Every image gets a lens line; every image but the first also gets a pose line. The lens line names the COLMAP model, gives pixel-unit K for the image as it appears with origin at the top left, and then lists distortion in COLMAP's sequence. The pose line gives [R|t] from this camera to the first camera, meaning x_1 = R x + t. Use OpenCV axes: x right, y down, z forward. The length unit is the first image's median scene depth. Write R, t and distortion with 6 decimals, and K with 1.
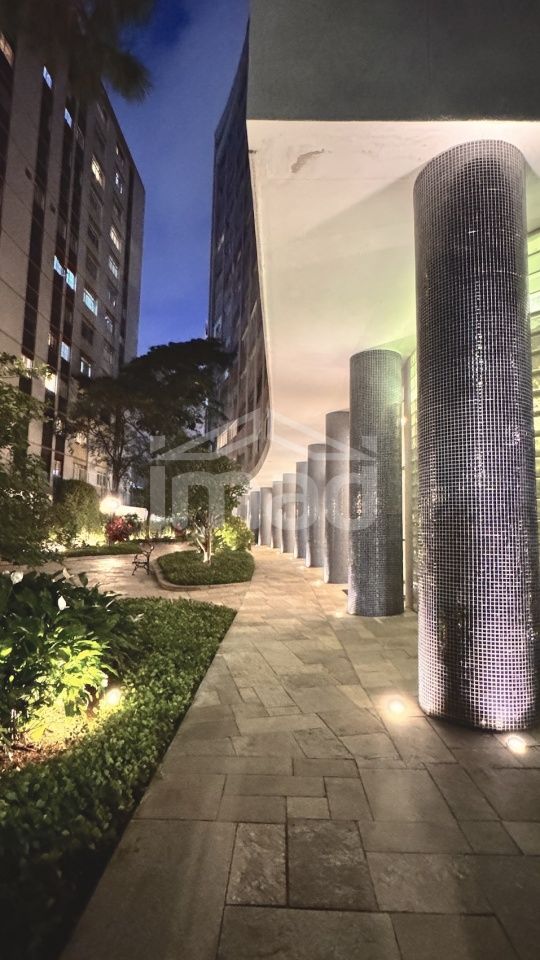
lens RADIAL K [[464.0, 0, 270.0], [0, 464.0, 480.0], [0, 0, 1]] dist [-0.000069, 0.000128]
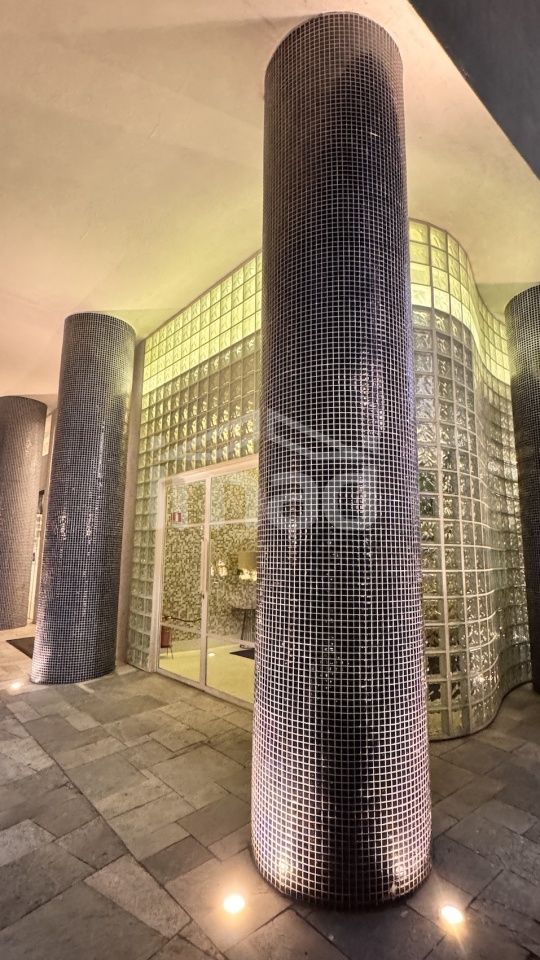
lens RADIAL K [[464.0, 0, 270.0], [0, 464.0, 480.0], [0, 0, 1]] dist [-0.000069, 0.000128]
pose [[0.748585, 0.101484, 0.655226, -0.054342], [-0.070449, 0.994797, -0.073591, 0.028701], [-0.659285, 0.008930, 0.751840, 0.343369]]
